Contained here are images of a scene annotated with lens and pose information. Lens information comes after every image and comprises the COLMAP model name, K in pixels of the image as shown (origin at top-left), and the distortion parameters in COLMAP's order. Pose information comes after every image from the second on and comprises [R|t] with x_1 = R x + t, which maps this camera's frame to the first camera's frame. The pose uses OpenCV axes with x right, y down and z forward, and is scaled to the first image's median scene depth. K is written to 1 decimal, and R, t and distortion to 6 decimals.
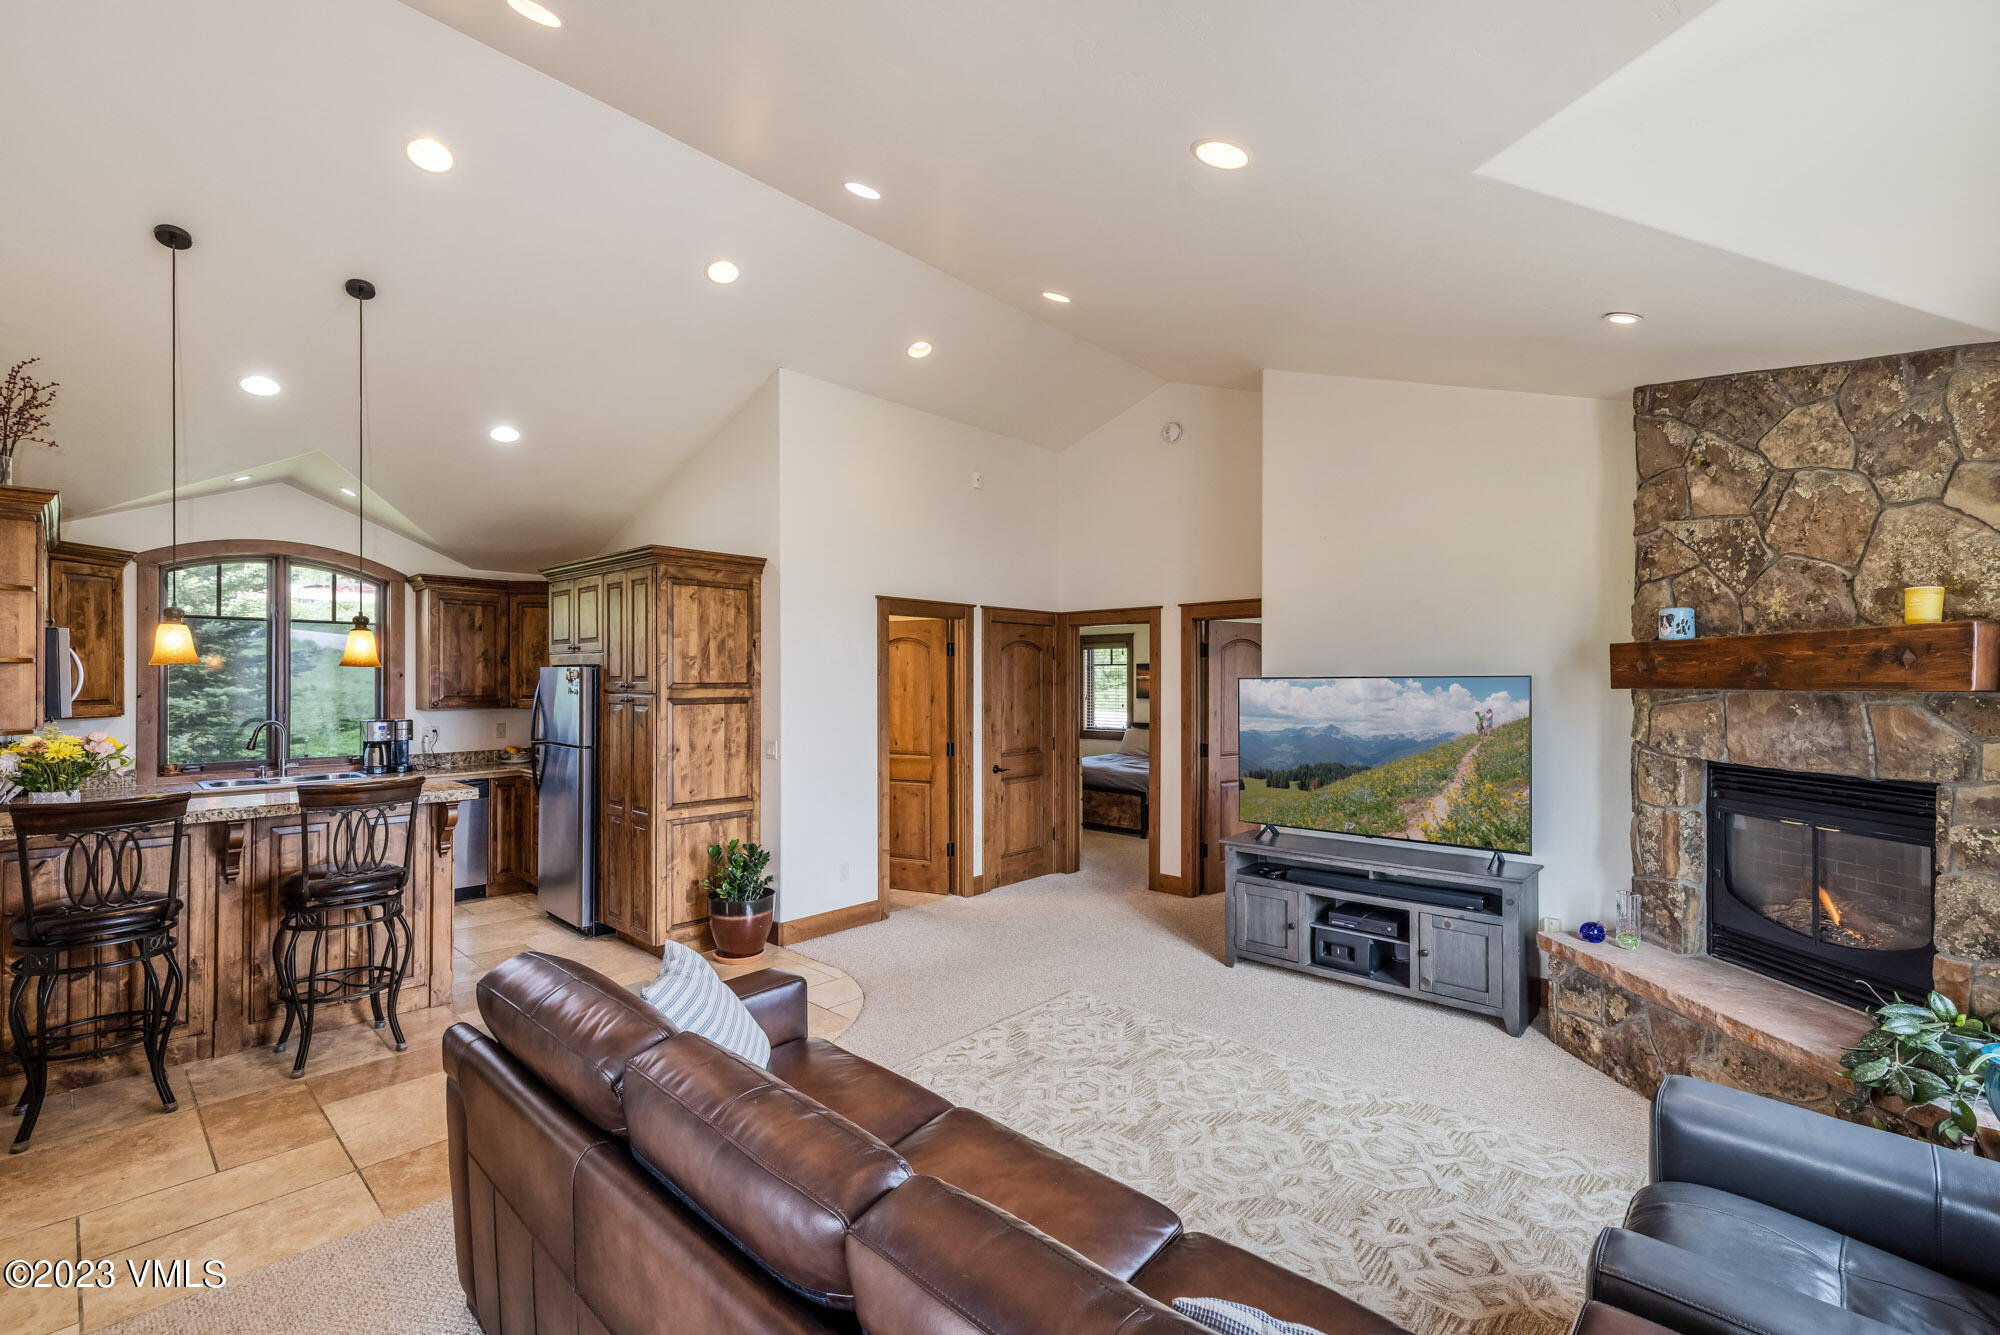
lens RADIAL K [[851.6, 0, 1003.0], [0, 851.6, 675.9], [0, 0, 1]] dist [-0.004563, -0.000290]
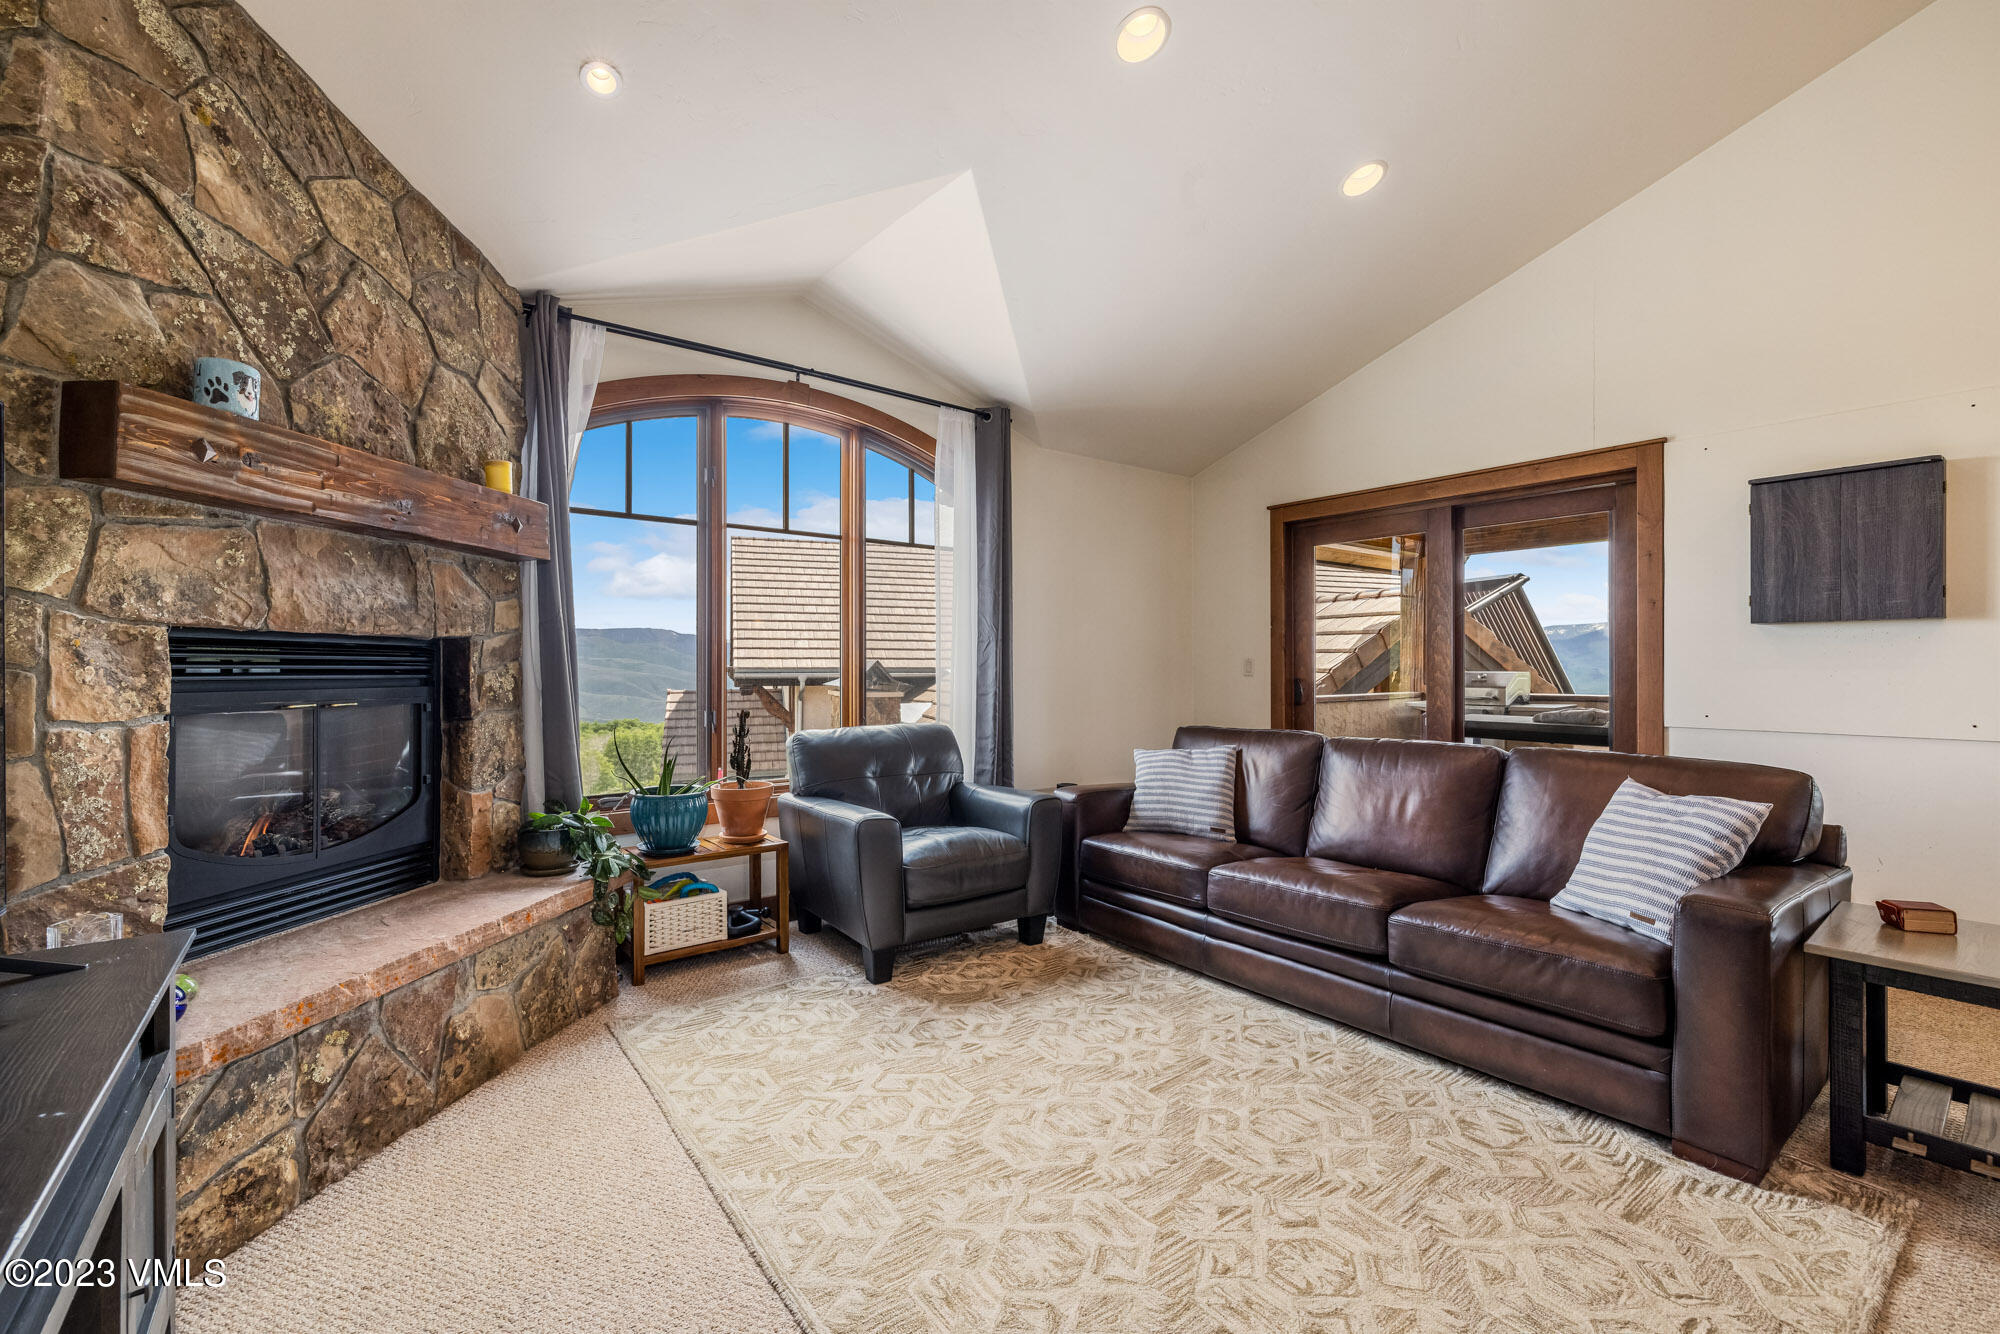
lens RADIAL K [[851.6, 0, 994.8], [0, 851.6, 665.1], [0, 0, 1]] dist [-0.004563, -0.000290]
pose [[-0.985684, -0.002640, 0.168584, 0.211626], [-0.004497, 0.999933, -0.010638, 0.147655], [-0.168545, -0.011244, -0.985630, 1.700665]]
